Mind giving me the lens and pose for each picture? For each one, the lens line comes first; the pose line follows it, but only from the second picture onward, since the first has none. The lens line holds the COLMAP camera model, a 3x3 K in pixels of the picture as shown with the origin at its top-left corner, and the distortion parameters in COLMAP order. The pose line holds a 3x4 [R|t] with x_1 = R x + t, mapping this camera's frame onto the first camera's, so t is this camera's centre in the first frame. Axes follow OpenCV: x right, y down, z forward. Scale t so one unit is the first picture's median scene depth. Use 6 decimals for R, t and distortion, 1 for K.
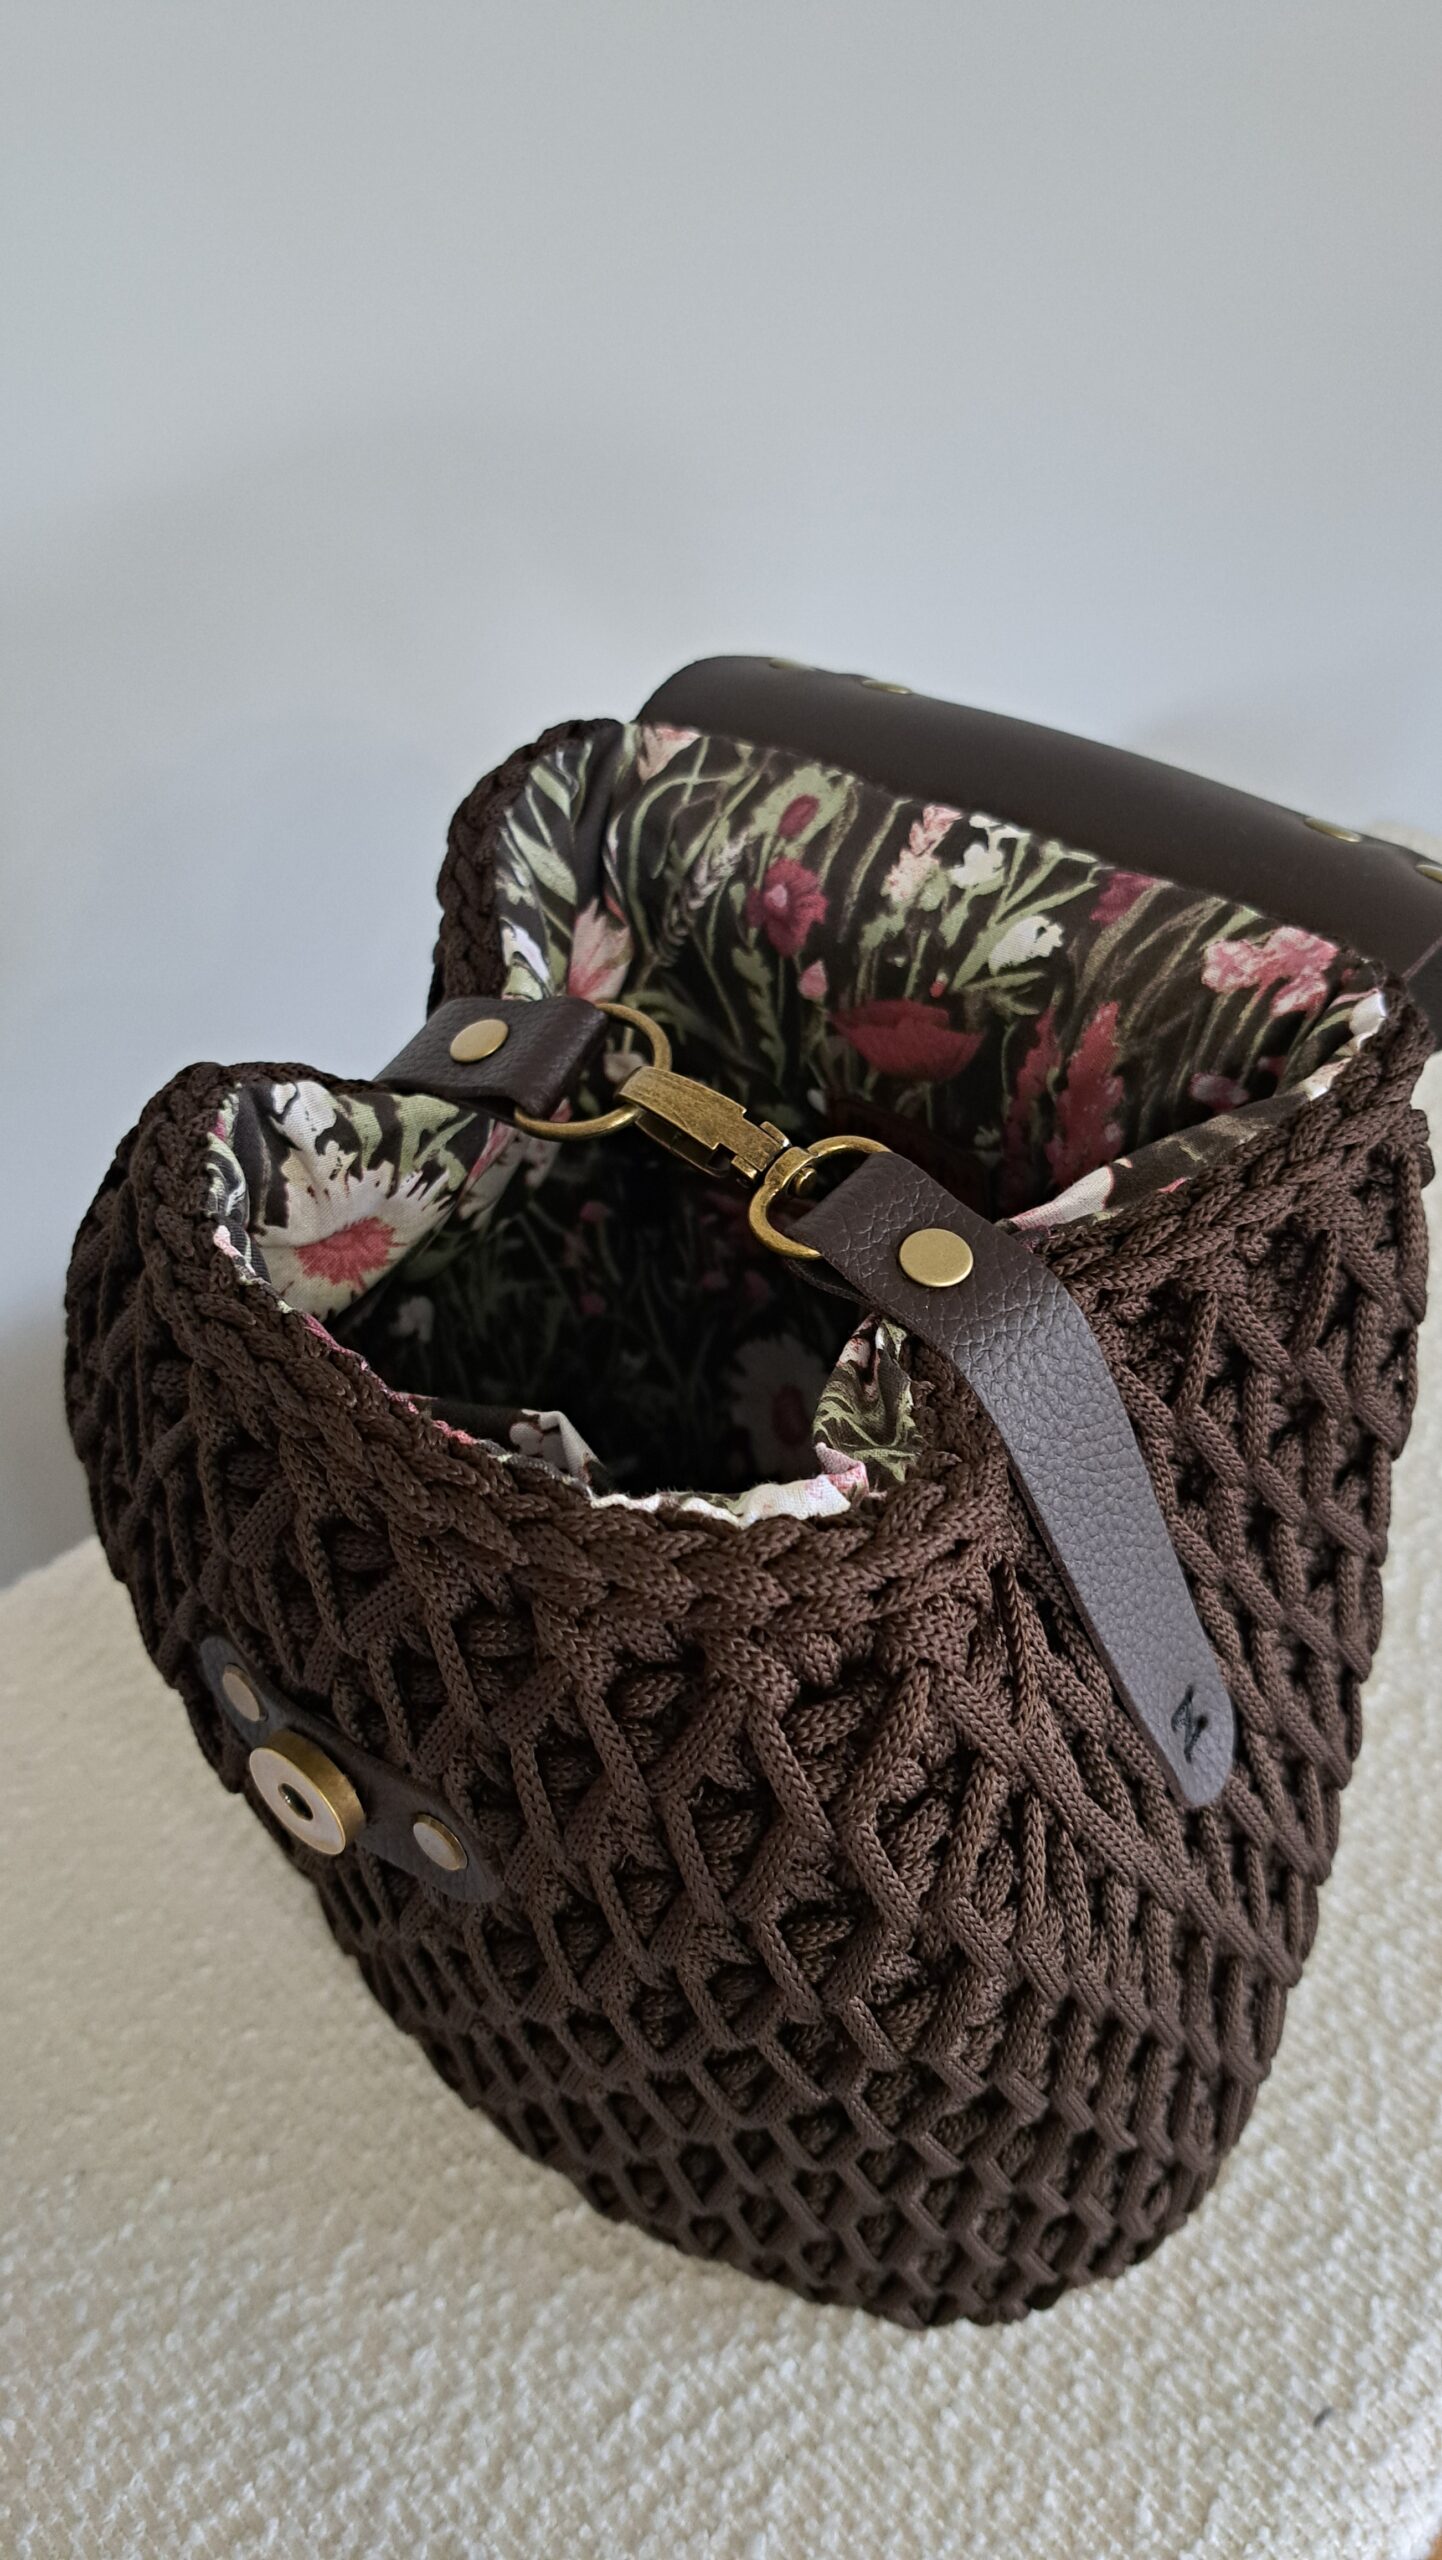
lens RADIAL K [[1930.6, 0, 708.4], [0, 1930.6, 1263.4], [0, 0, 1]] dist [0.014933, -0.046977]
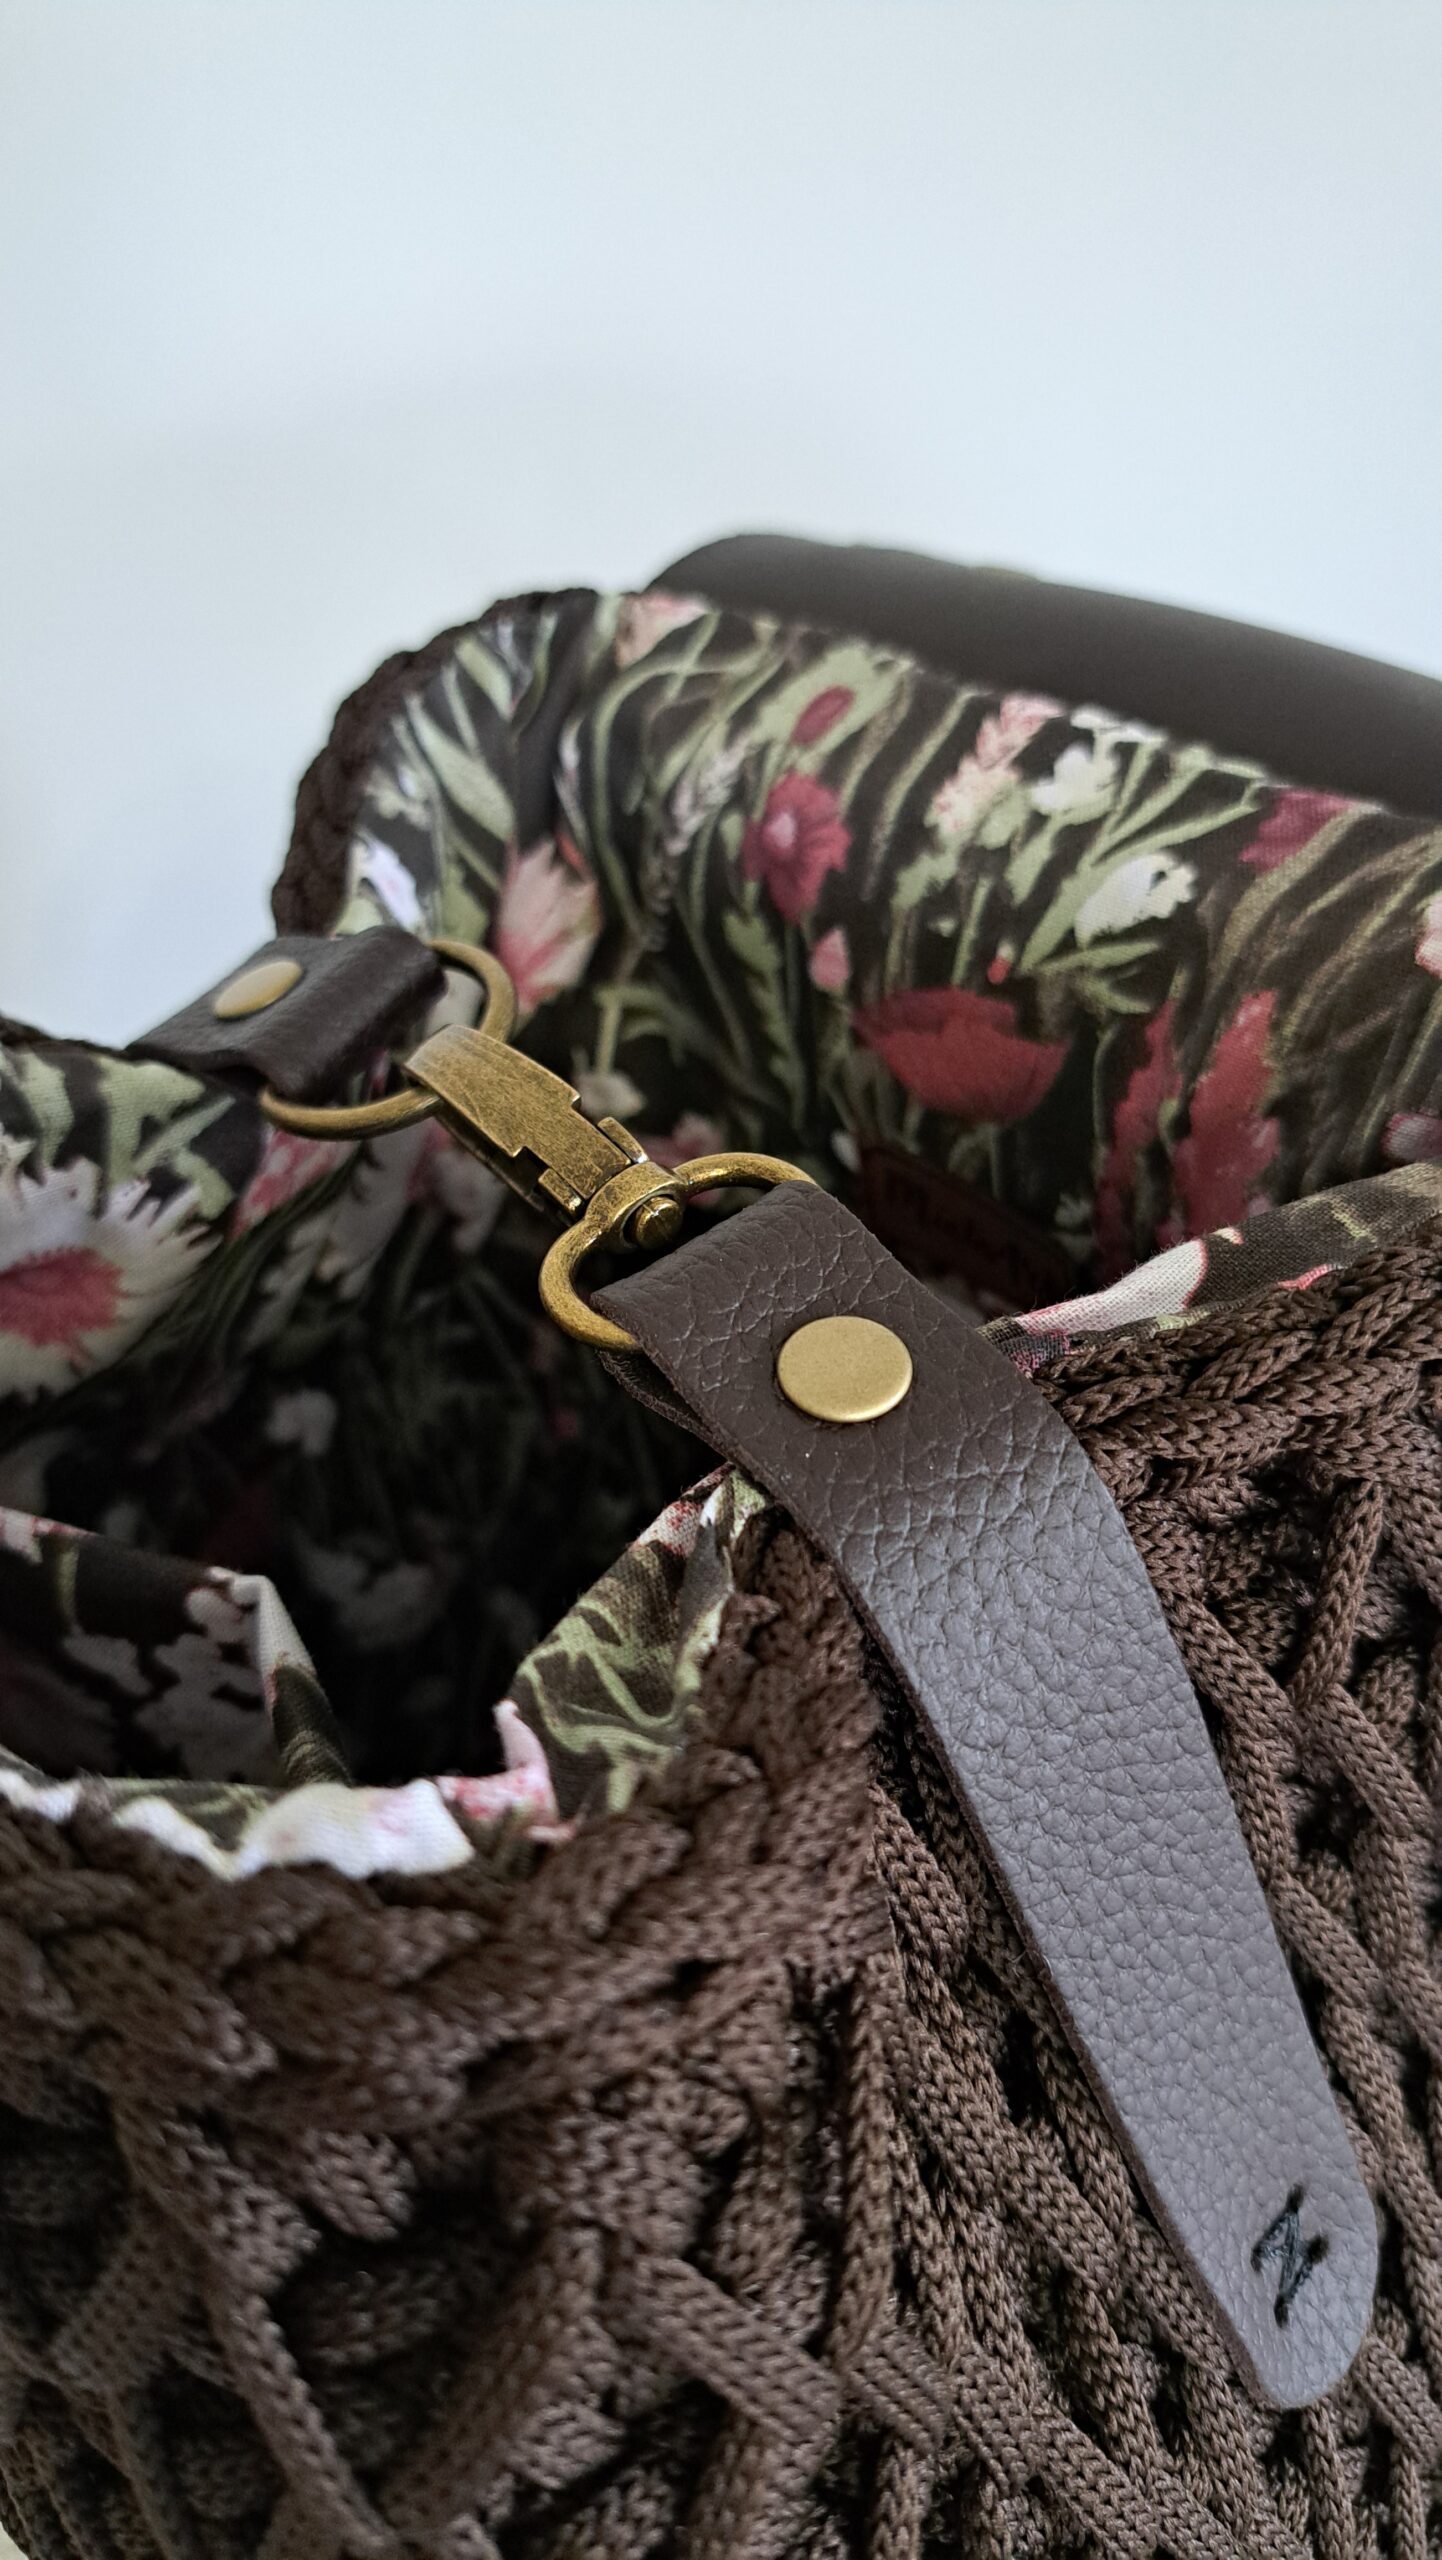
lens RADIAL K [[1930.6, 0, 701.6], [0, 1930.6, 1282.5], [0, 0, 1]] dist [0.014933, -0.046977]
pose [[0.984794, 0.080596, -0.153900, 0.158878], [-0.090232, 0.994307, -0.056680, 0.007102], [0.148456, 0.069705, 0.986459, 0.447113]]
